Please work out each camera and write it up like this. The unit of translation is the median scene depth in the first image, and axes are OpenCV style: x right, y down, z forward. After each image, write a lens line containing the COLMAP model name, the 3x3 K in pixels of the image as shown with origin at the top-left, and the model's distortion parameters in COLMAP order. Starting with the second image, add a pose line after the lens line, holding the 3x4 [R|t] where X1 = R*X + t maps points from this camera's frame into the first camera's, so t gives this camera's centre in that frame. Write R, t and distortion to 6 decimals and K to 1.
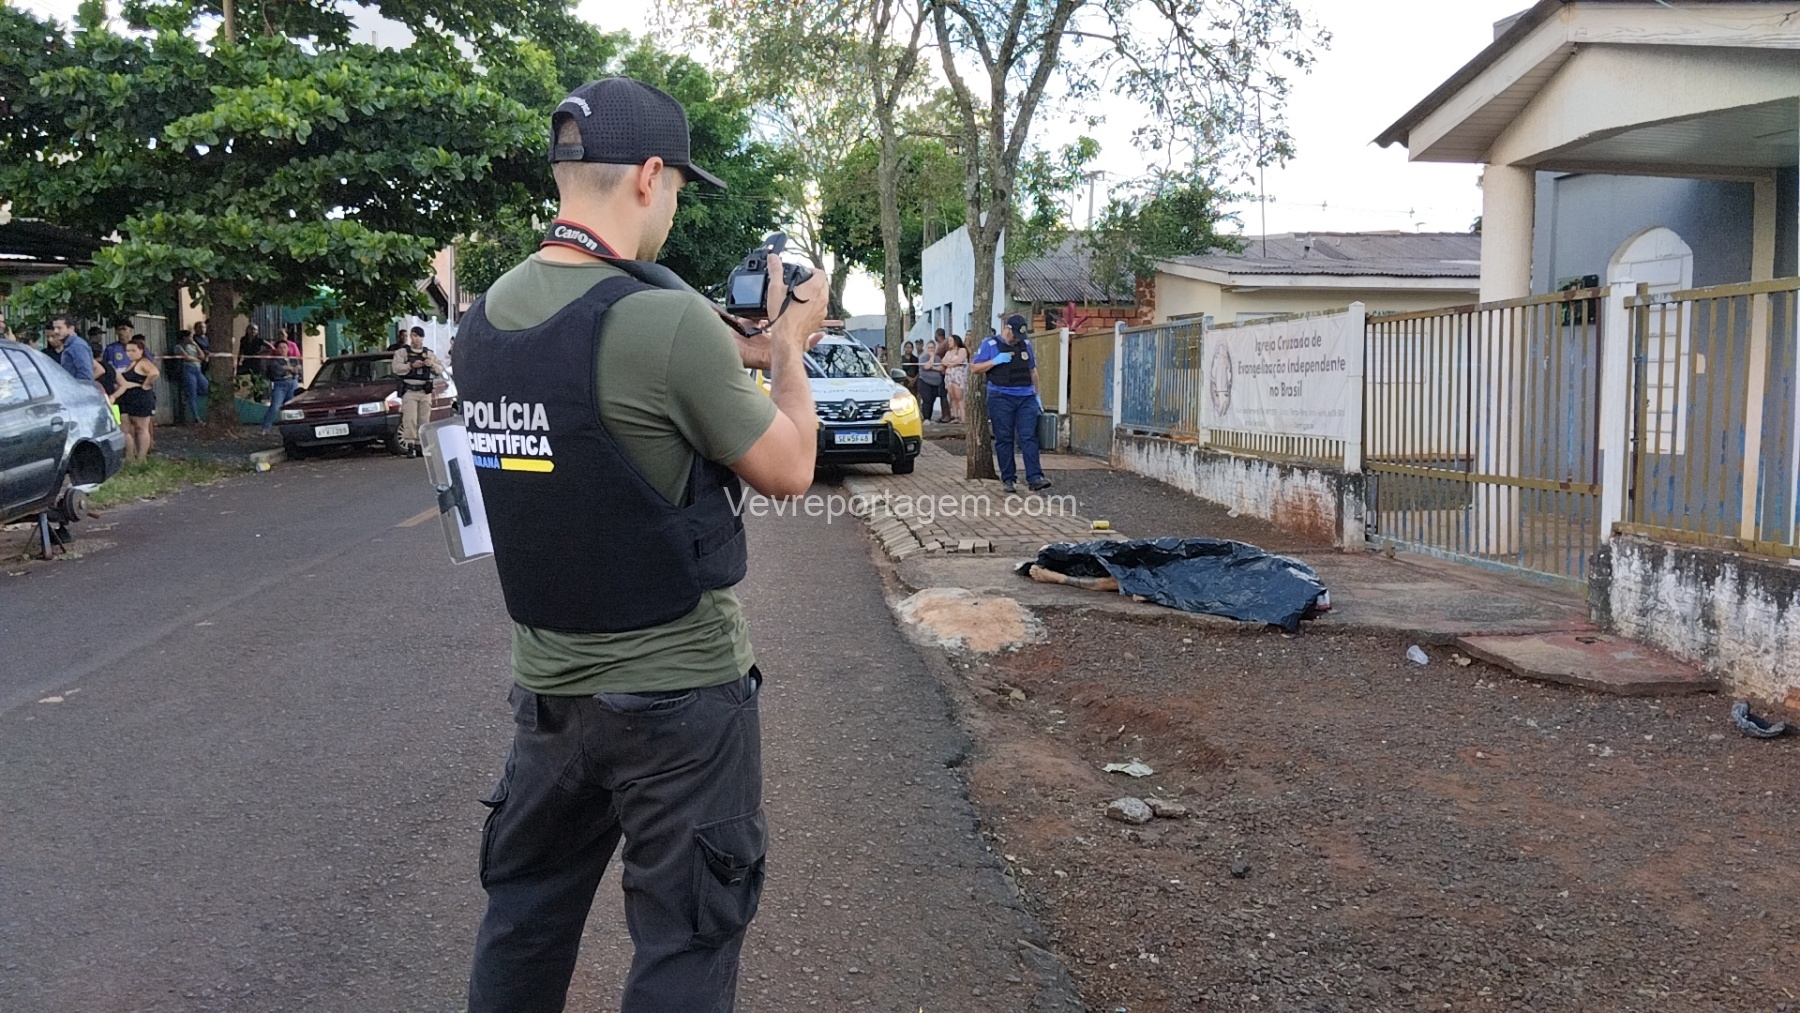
lens RADIAL K [[1461.5, 0, 897.9], [0, 1461.5, 519.3], [0, 0, 1]] dist [0.094501, -0.194756]
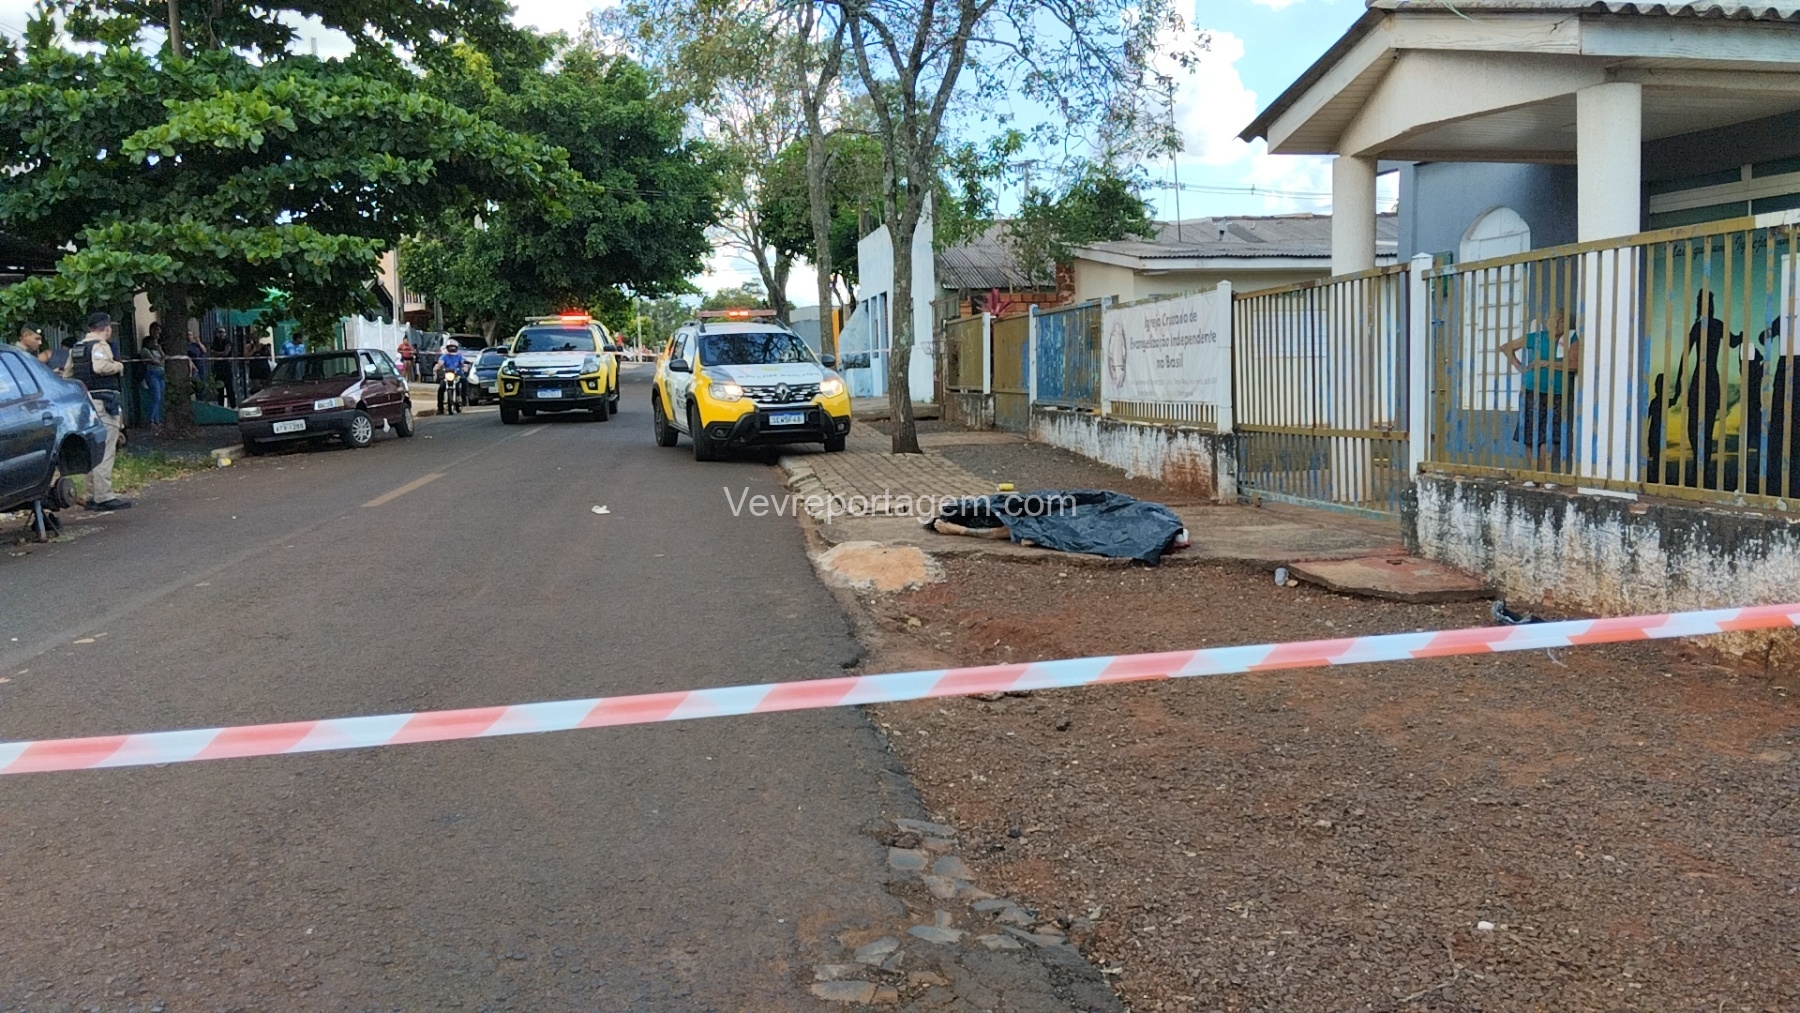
lens RADIAL K [[1455.3, 0, 899.0], [0, 1455.3, 514.8], [0, 0, 1]] dist [0.099112, -0.199148]
pose [[0.999052, -0.027902, 0.033414, 0.022122], [0.027774, 0.999605, 0.004286, 0.019347], [-0.033520, -0.003354, 0.999432, -0.109547]]
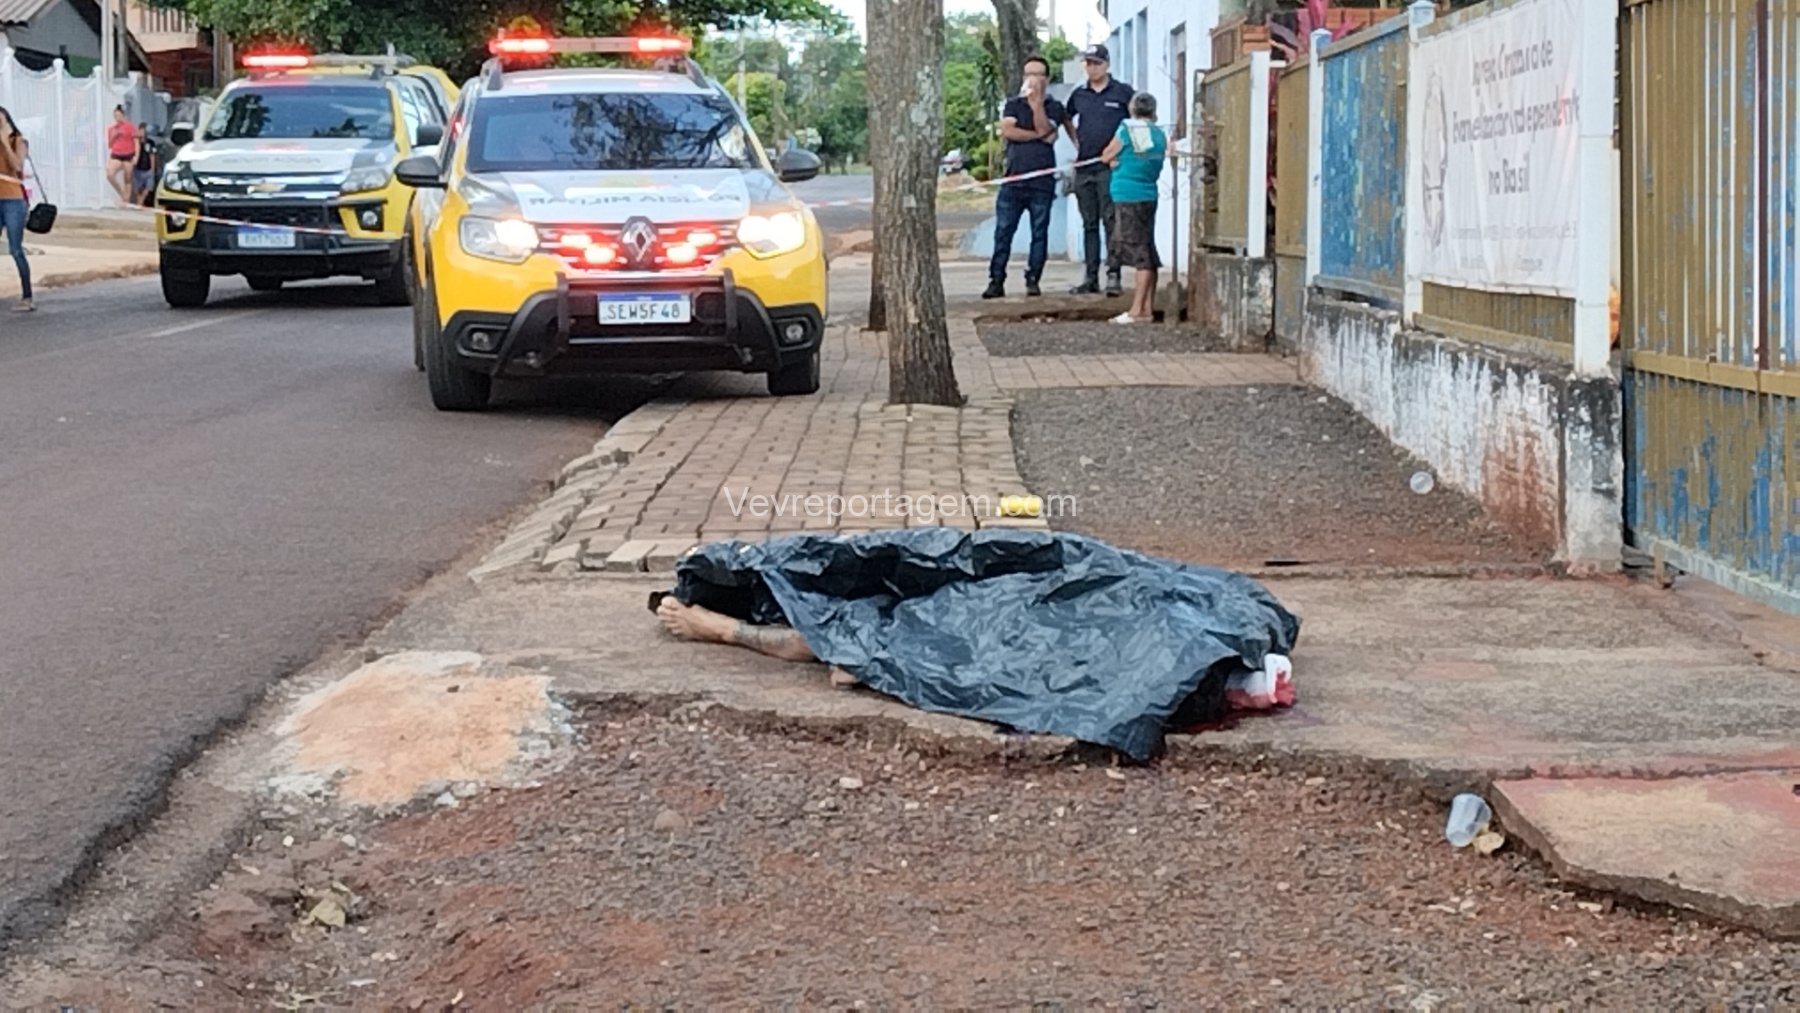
lens RADIAL K [[3322.6, 0, 889.9], [0, 3322.6, 501.9], [0, 0, 1]] dist [0.121375, -0.337731]
pose [[0.994331, 0.003484, -0.106274, 0.221065], [-0.004148, 0.999973, -0.006025, 0.008887], [0.106250, 0.006432, 0.994319, 0.077616]]
